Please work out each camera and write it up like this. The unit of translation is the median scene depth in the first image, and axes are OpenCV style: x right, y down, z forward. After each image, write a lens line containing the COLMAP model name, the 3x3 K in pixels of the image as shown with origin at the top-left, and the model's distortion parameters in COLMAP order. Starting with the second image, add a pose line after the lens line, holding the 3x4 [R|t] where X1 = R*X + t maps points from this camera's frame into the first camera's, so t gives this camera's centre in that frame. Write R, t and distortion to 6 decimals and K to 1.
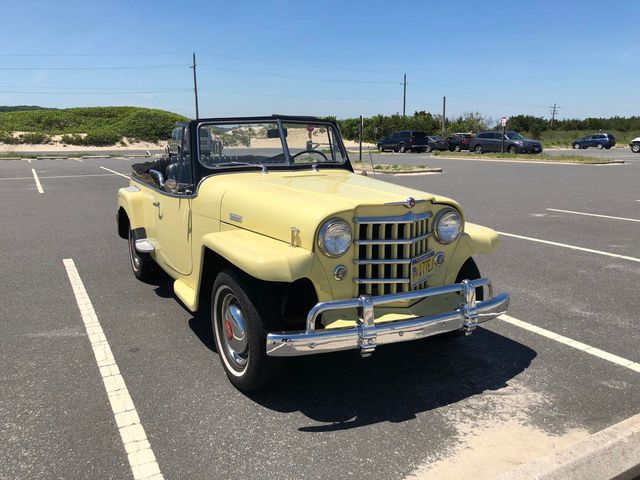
lens RADIAL K [[515.7, 0, 320.1], [0, 515.7, 237.4], [0, 0, 1]] dist [0.013251, -0.008438]
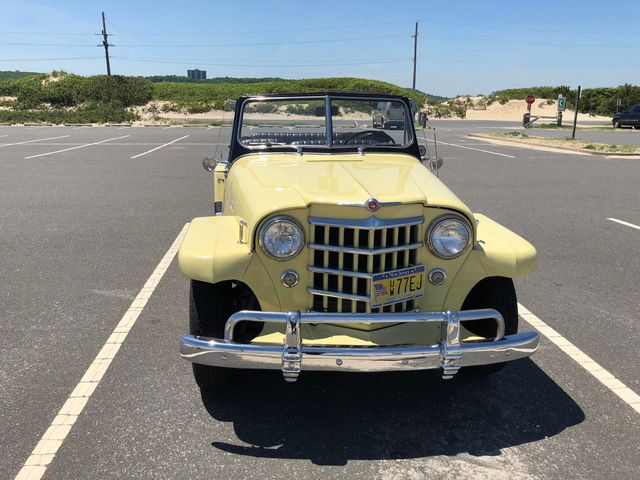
lens RADIAL K [[515.7, 0, 320.1], [0, 515.7, 237.4], [0, 0, 1]] dist [0.013251, -0.008438]
pose [[0.917598, 0.108391, -0.382447, 0.397810], [-0.087668, 0.993598, 0.071260, -0.064712], [0.387722, -0.031859, 0.921226, 0.218633]]
